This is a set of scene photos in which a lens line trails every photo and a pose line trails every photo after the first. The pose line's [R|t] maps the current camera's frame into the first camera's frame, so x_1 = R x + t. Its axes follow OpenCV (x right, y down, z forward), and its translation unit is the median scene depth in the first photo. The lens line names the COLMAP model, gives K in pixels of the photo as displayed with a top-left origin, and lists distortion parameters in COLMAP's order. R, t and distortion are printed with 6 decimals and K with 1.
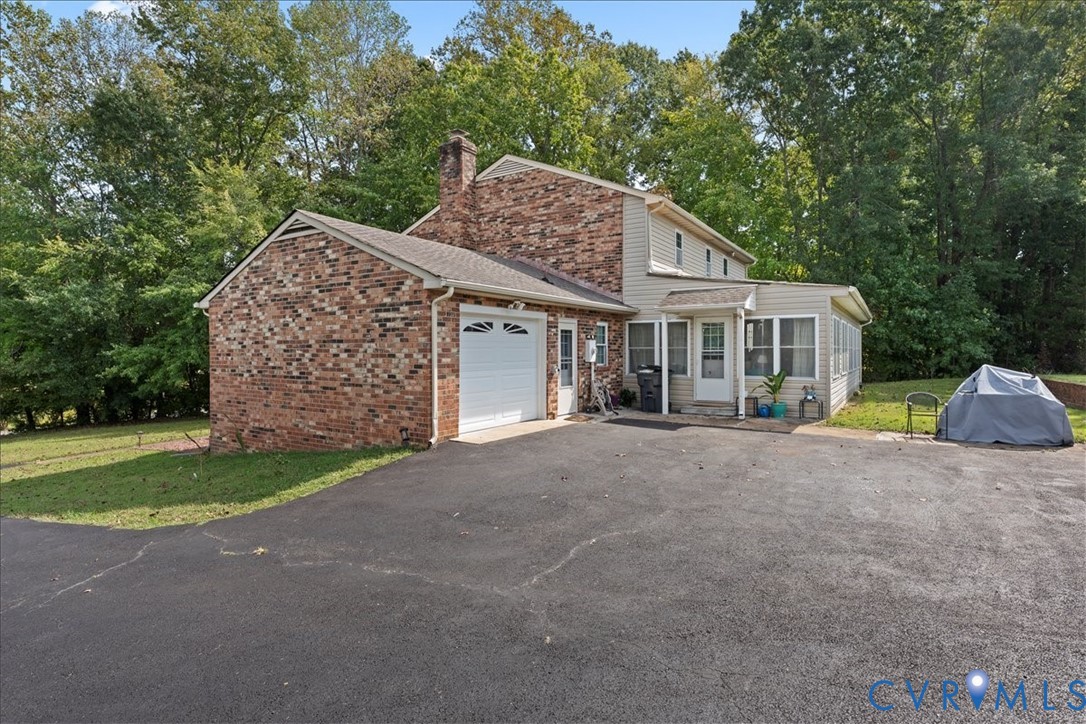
lens RADIAL K [[536.1, 0, 542.2], [0, 536.1, 352.9], [0, 0, 1]] dist [-0.012304, 0.000217]
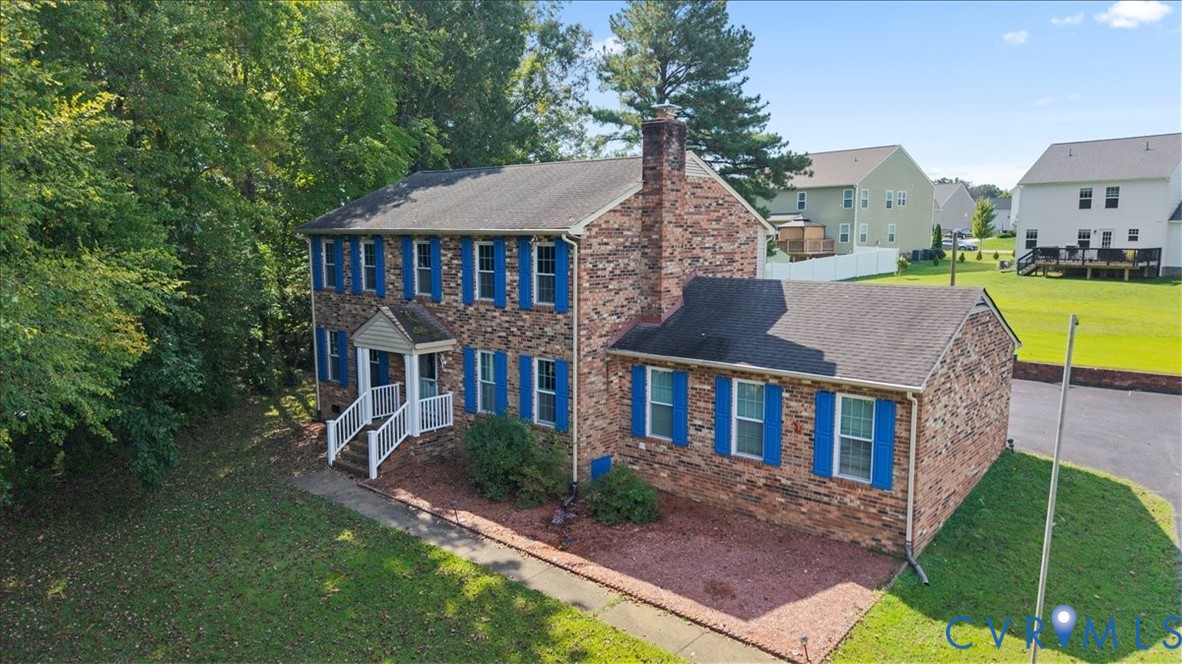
lens RADIAL K [[788.8, 0, 591.1], [0, 788.8, 335.6], [0, 0, 1]] dist [0.056792, -0.001137]
pose [[0.137105, -0.123943, 0.982772, -1.537926], [0.005285, 0.992219, 0.124397, -0.262665], [-0.990542, -0.011861, 0.136693, 1.092624]]
